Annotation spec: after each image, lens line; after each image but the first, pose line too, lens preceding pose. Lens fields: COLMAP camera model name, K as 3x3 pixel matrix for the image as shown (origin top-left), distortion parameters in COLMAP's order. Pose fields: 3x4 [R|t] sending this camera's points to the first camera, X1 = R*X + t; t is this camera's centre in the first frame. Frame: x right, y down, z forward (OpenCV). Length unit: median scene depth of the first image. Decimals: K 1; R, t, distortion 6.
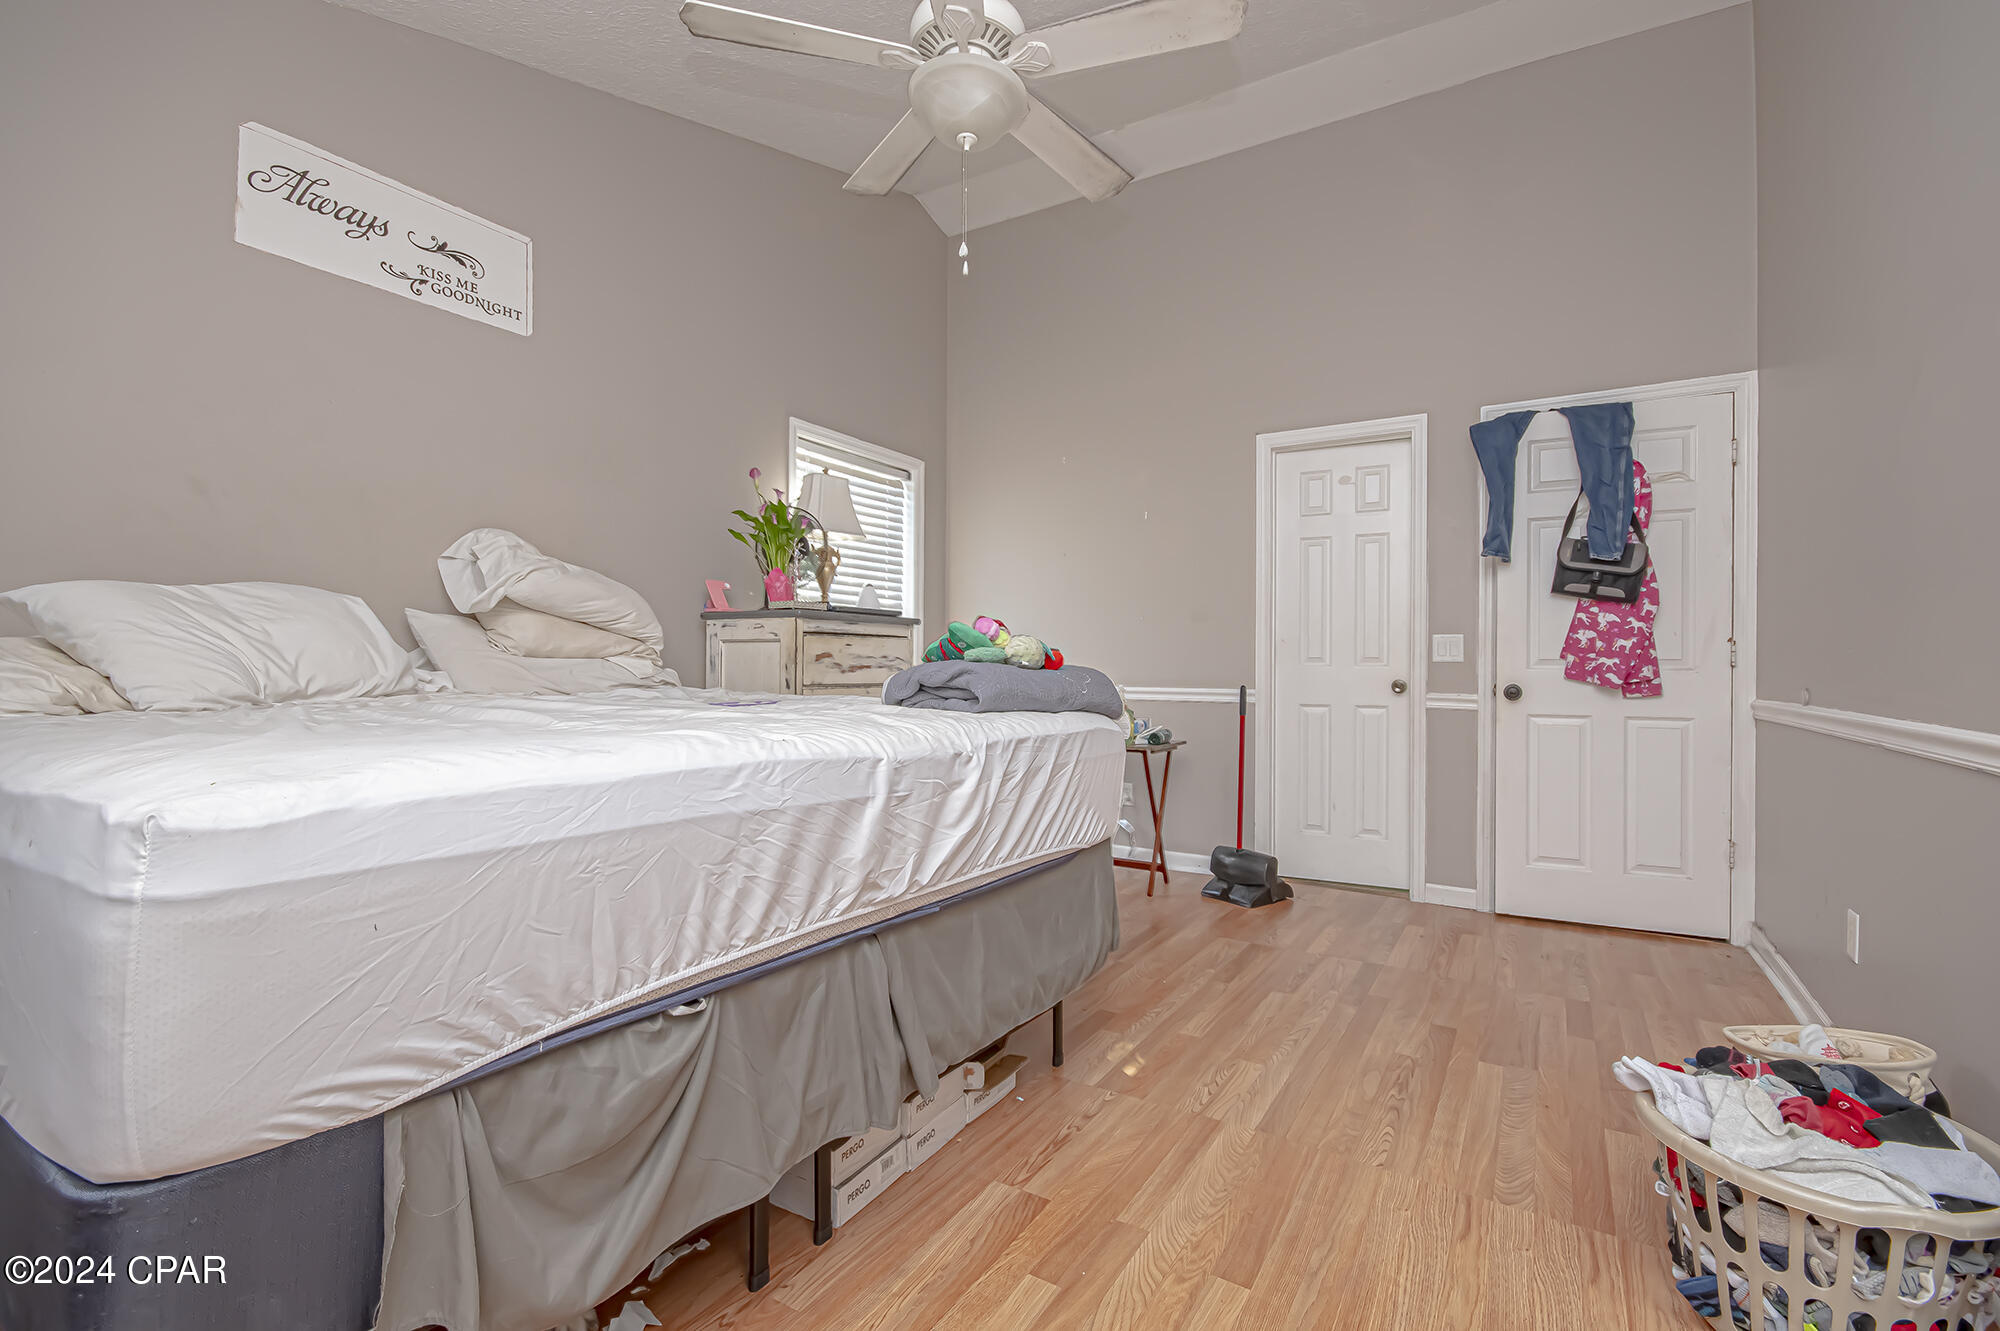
lens RADIAL K [[874.9, 0, 1017.1], [0, 874.9, 666.8], [0, 0, 1]] dist [0.011911, -0.012626]
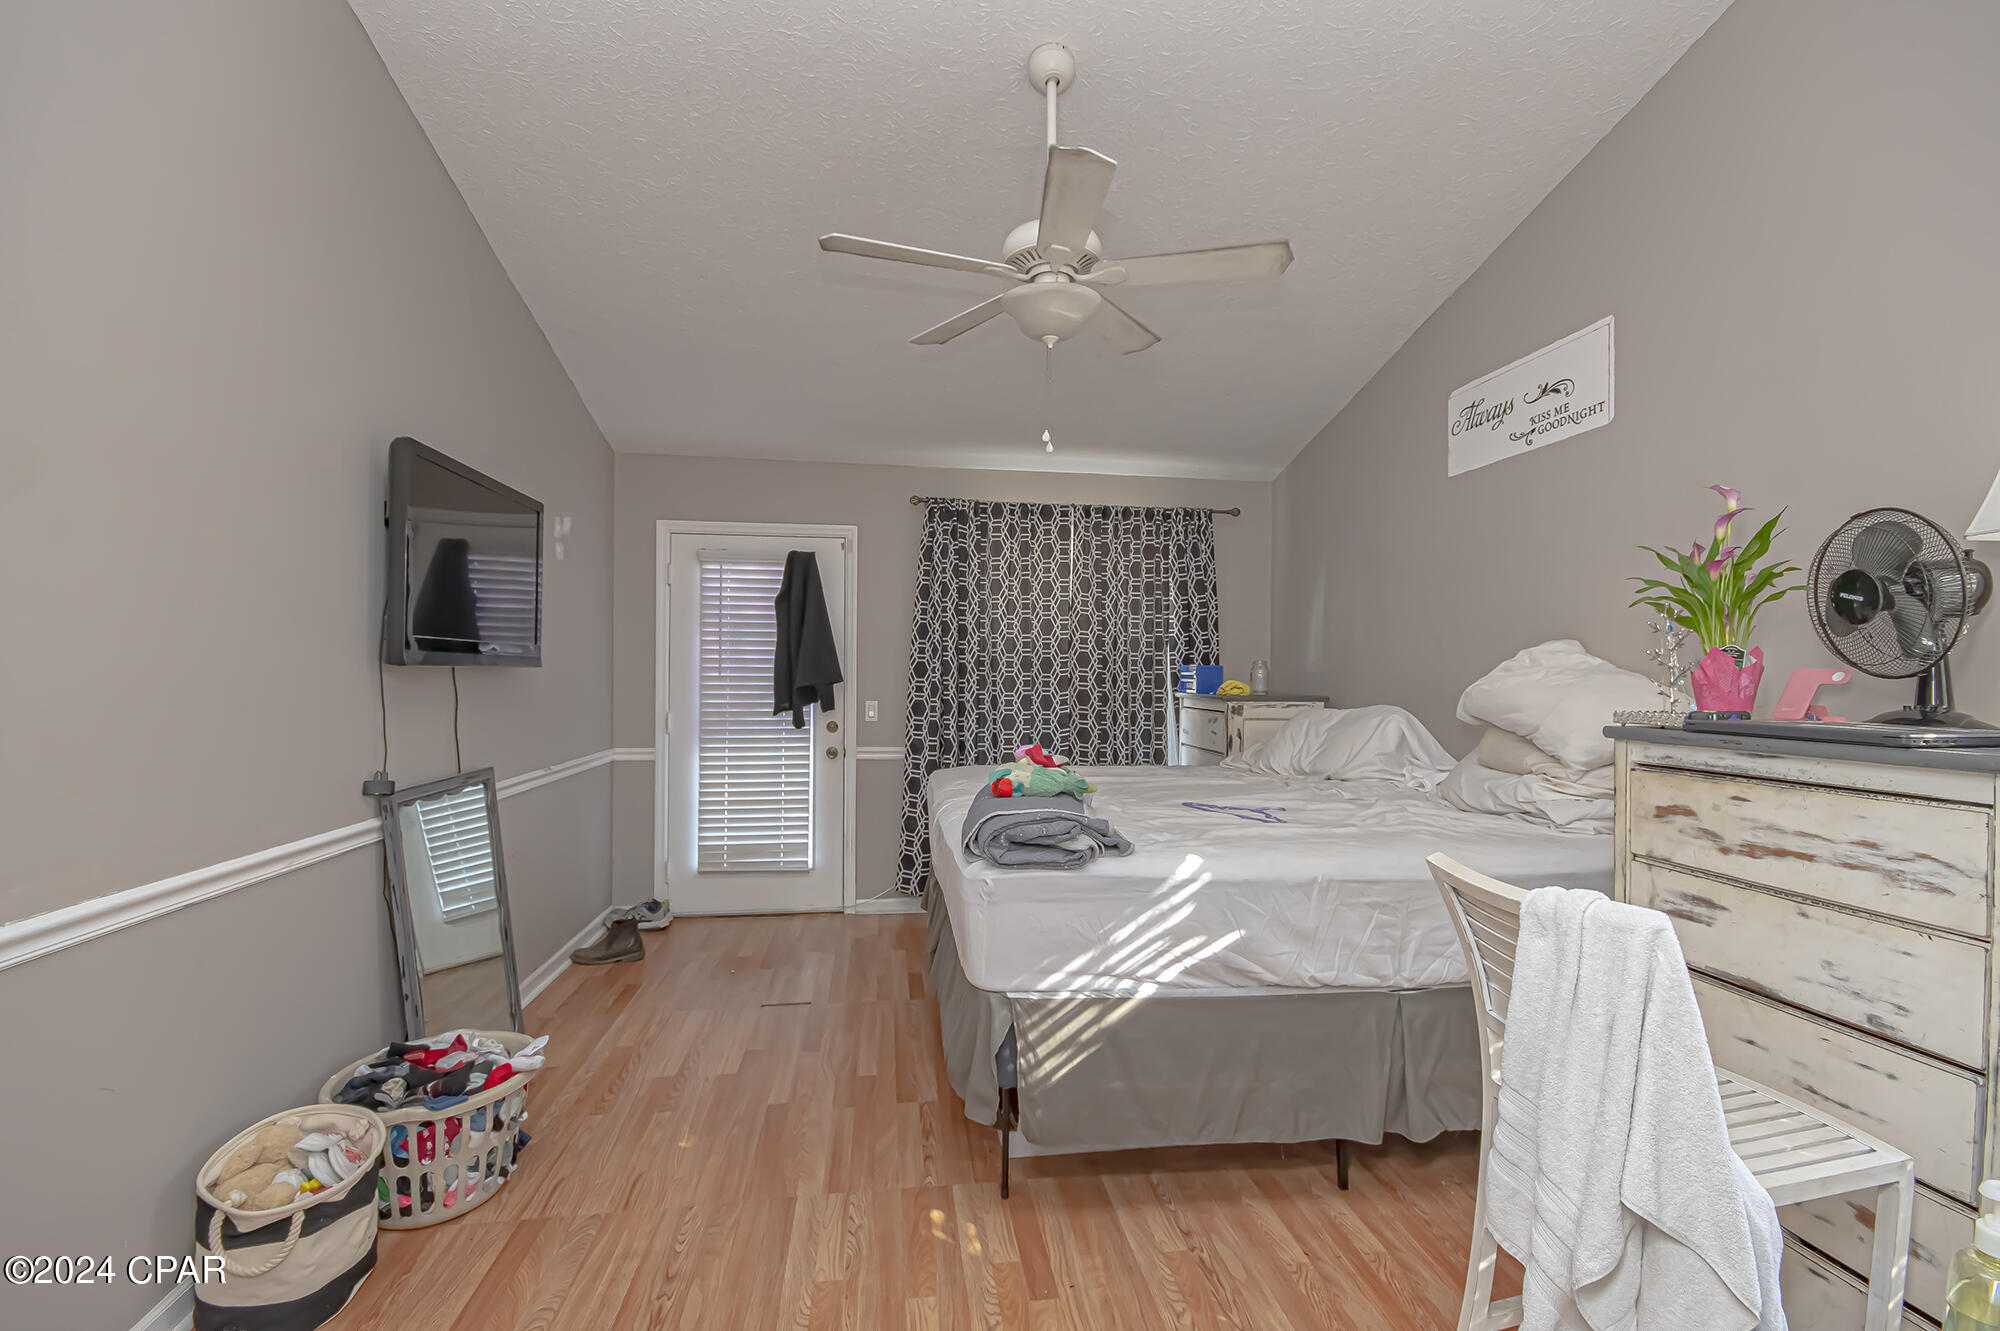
lens RADIAL K [[874.9, 0, 1017.1], [0, 874.9, 666.8], [0, 0, 1]] dist [0.011911, -0.012626]
pose [[-0.766142, -0.015292, -0.642489, 0.539337], [-0.013487, 0.999879, -0.007715, -0.111707], [0.642529, 0.002755, -0.766256, 1.390612]]
